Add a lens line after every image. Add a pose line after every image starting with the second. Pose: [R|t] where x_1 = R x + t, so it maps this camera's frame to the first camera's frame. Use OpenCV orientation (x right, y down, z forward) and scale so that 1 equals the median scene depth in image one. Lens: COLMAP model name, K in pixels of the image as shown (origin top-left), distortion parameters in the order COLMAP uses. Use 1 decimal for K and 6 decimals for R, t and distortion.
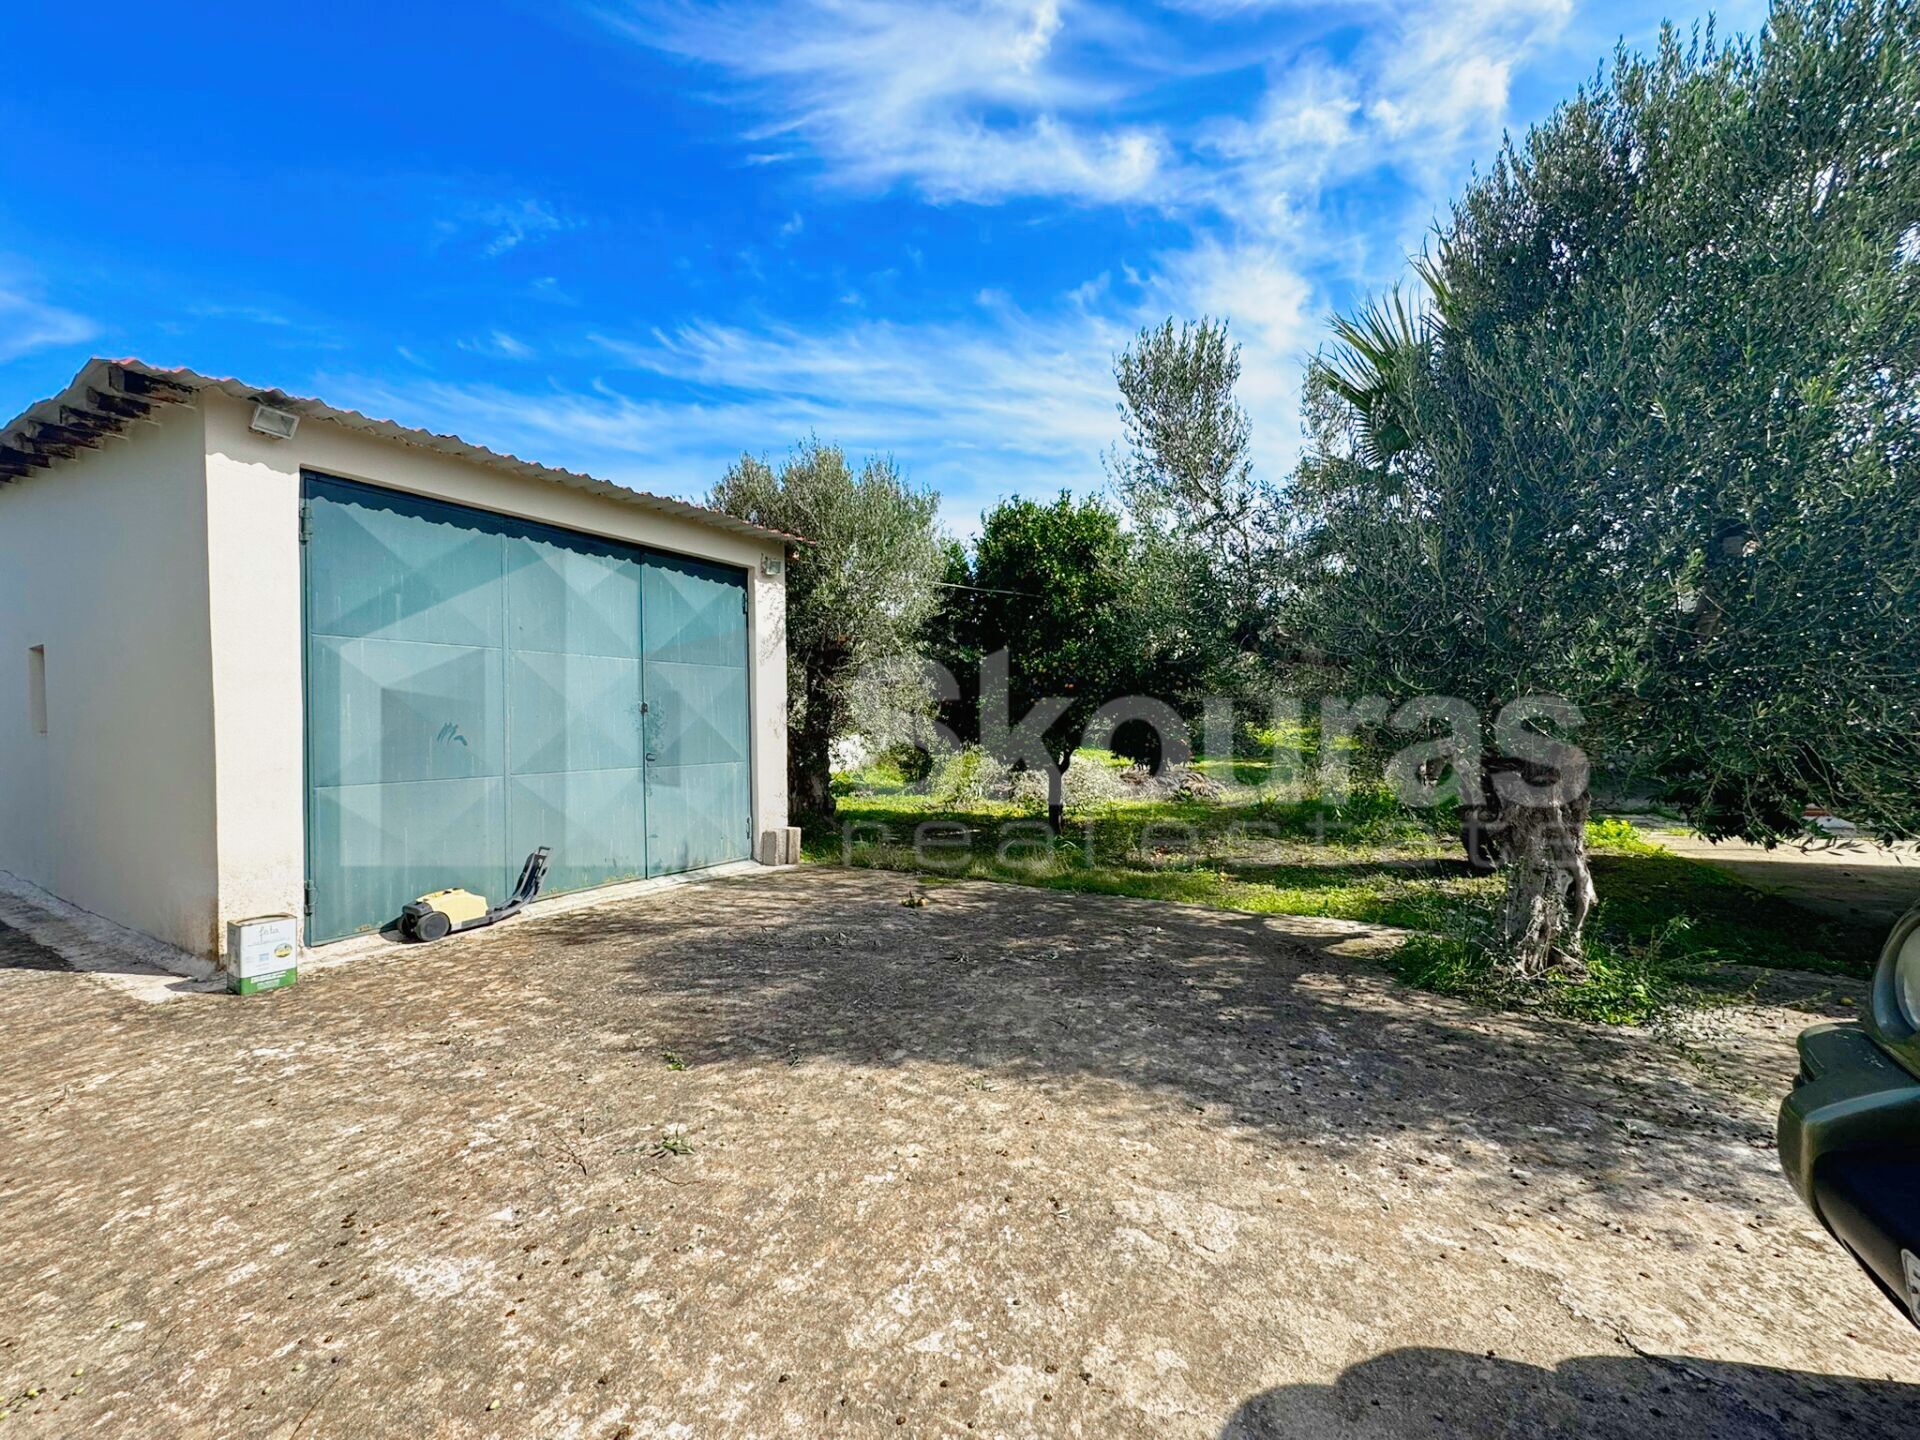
lens RADIAL K [[768.3, 0, 966.5], [0, 768.3, 719.4], [0, 0, 1]] dist [-0.008651, 0.002319]
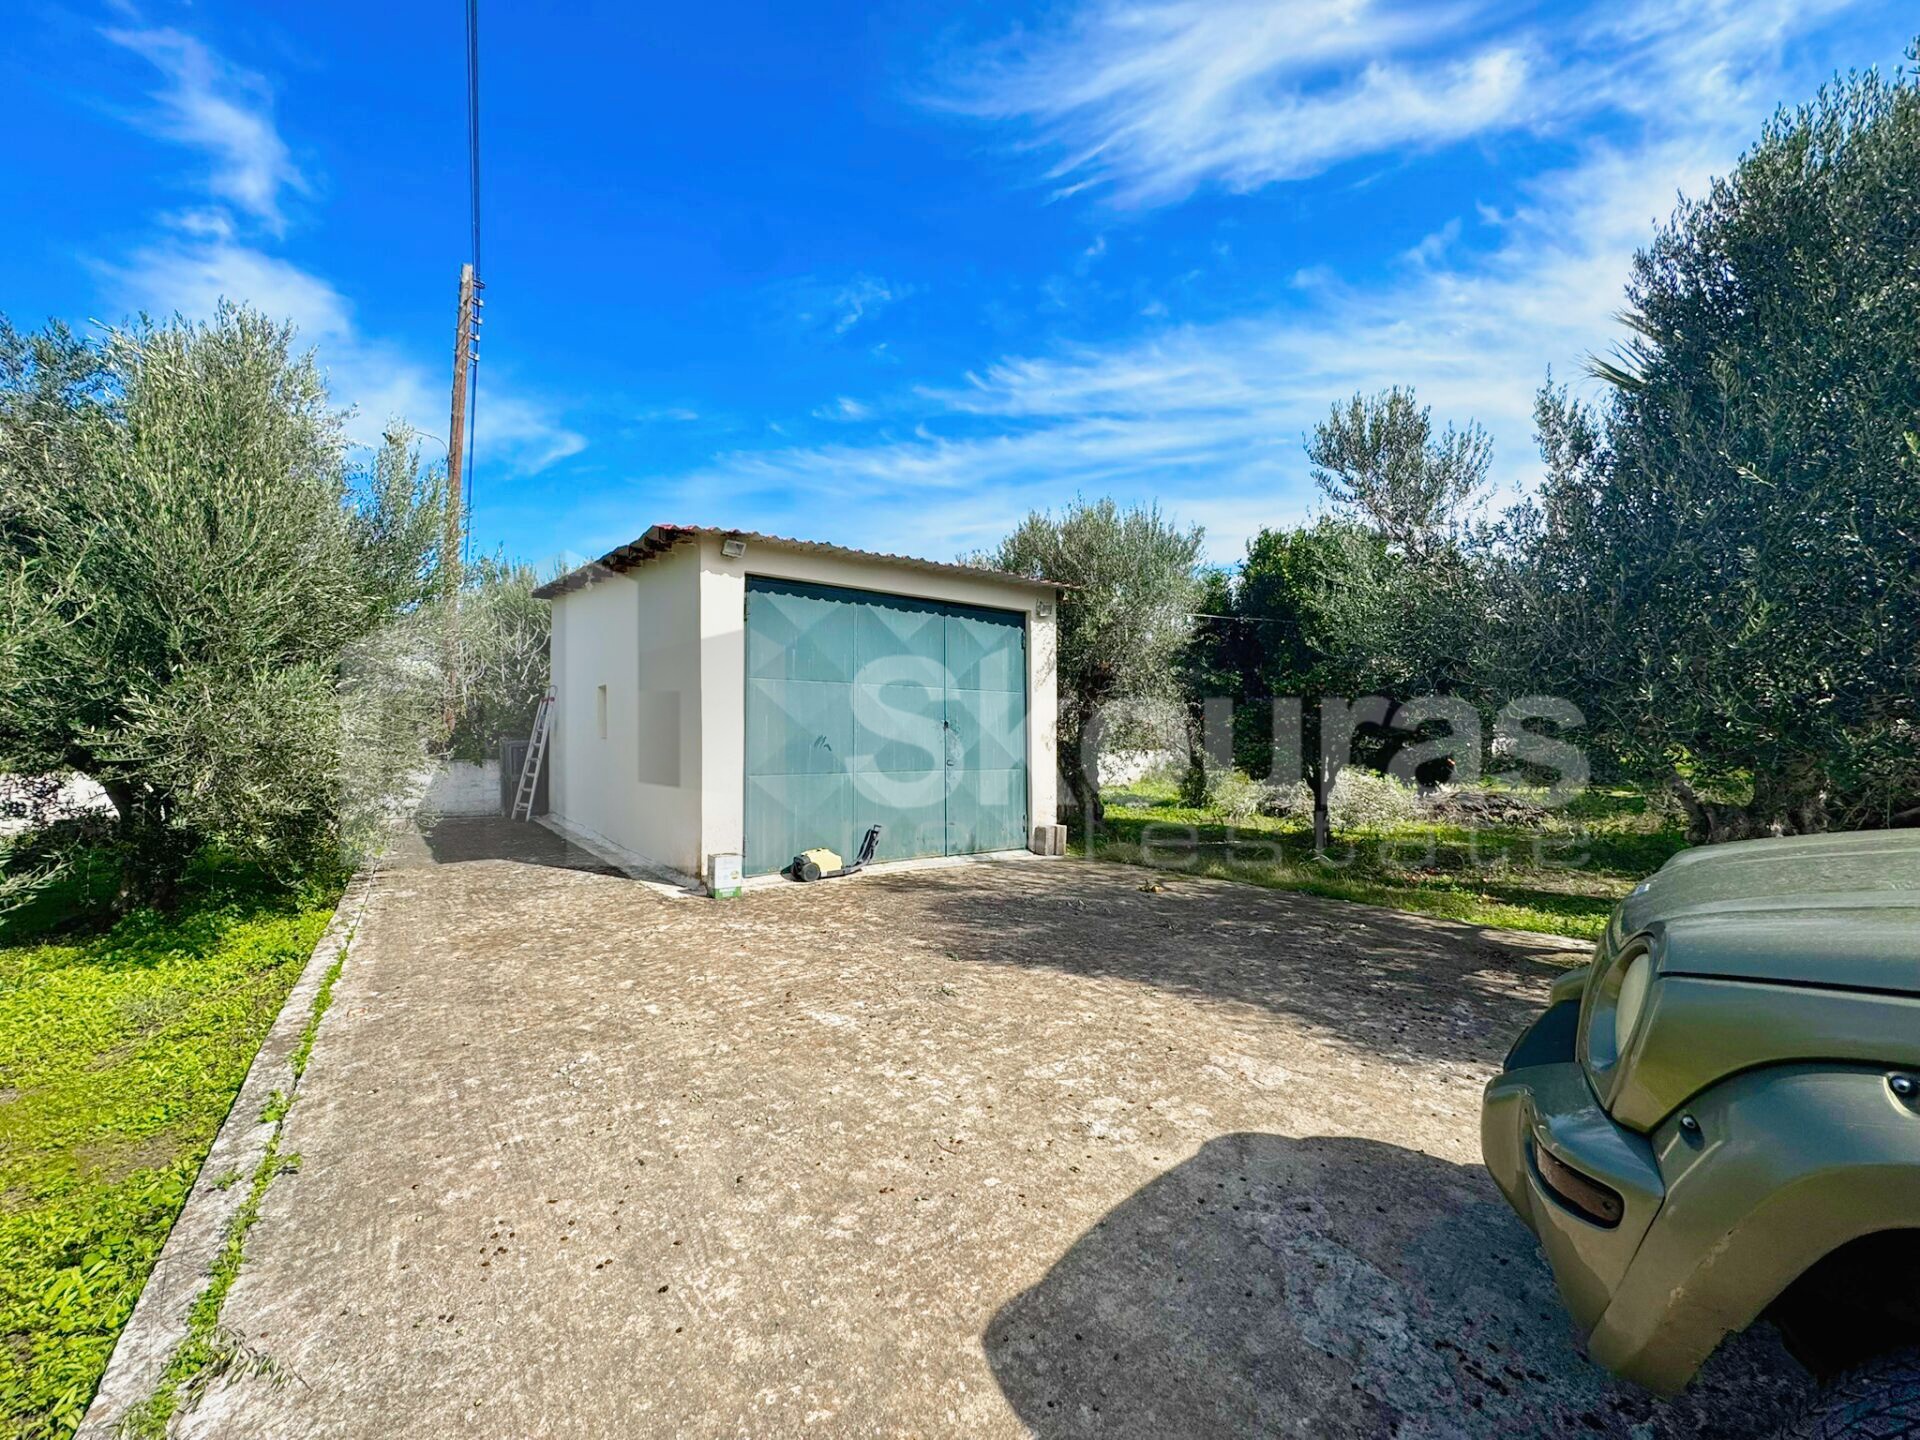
lens RADIAL K [[774.3, 0, 960.0], [0, 774.3, 720.0], [0, 0, 1]] dist [-0.004227, -0.000168]
pose [[0.923506, 0.002119, -0.383579, 0.148463], [-0.009612, 0.999799, -0.017618, -0.001248], [0.383464, 0.019957, 0.923340, -0.286730]]
